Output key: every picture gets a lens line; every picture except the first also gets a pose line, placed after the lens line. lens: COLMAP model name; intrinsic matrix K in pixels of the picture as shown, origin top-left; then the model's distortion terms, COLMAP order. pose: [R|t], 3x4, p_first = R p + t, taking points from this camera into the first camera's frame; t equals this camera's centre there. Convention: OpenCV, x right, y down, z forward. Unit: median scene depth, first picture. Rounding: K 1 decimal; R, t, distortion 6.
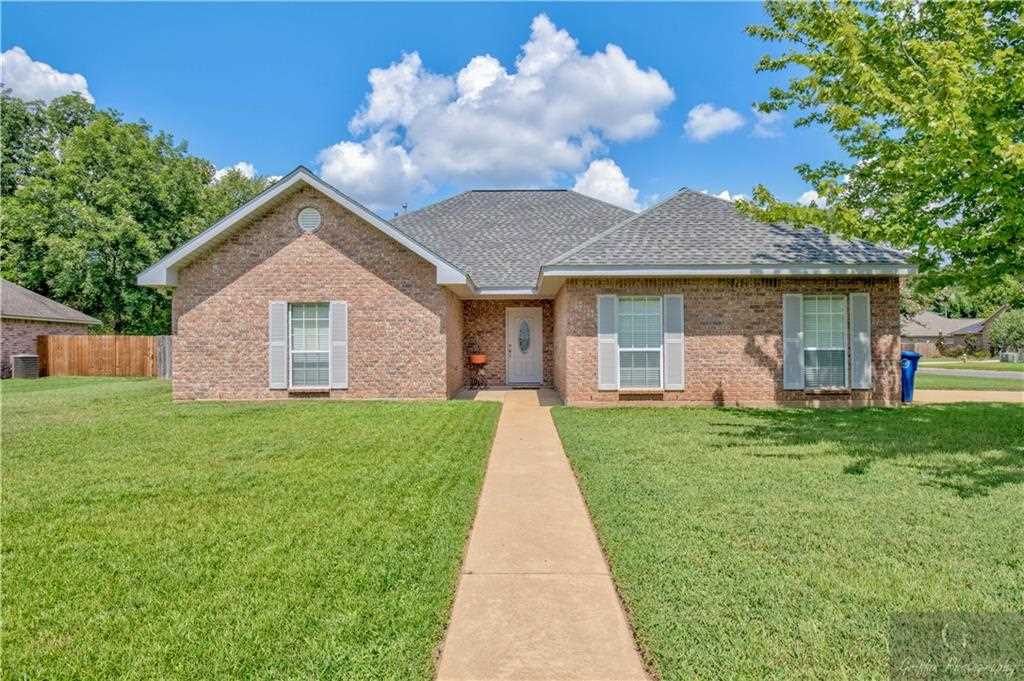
lens RADIAL K [[589.7, 0, 512.2], [0, 589.7, 344.8], [0, 0, 1]] dist [0.000912, -0.000129]
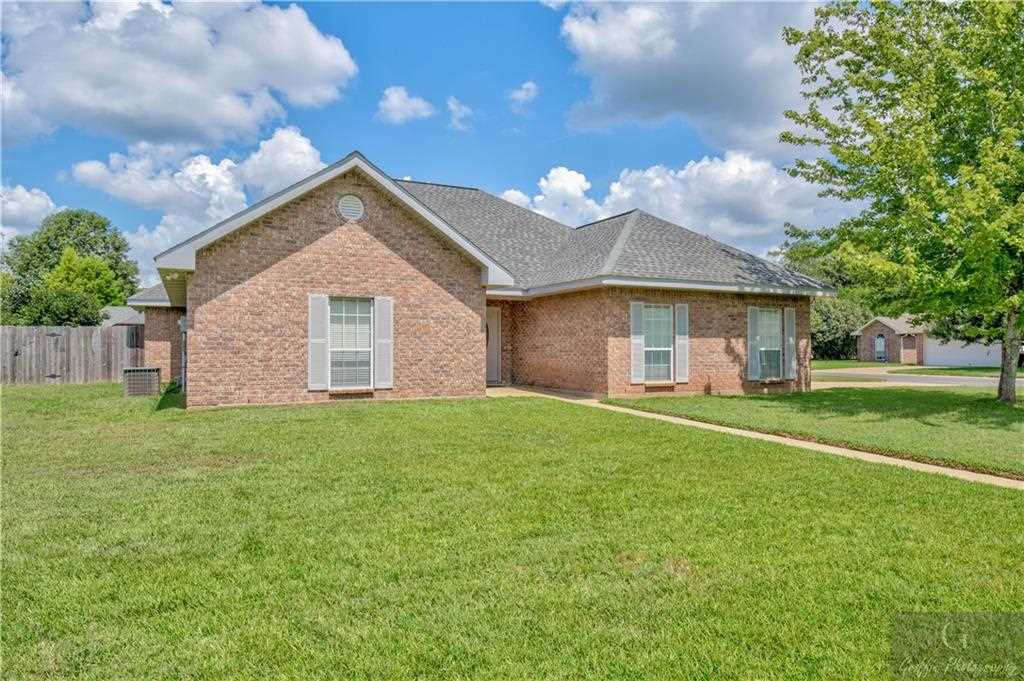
lens RADIAL K [[640.4, 0, 511.6], [0, 640.4, 339.9], [0, 0, 1]] dist [-0.003465, 0.000165]
pose [[0.894353, 0.010774, 0.447232, -0.572879], [-0.010068, 0.999941, -0.003955, -0.002344], [-0.447248, -0.000965, 0.894409, -0.018878]]
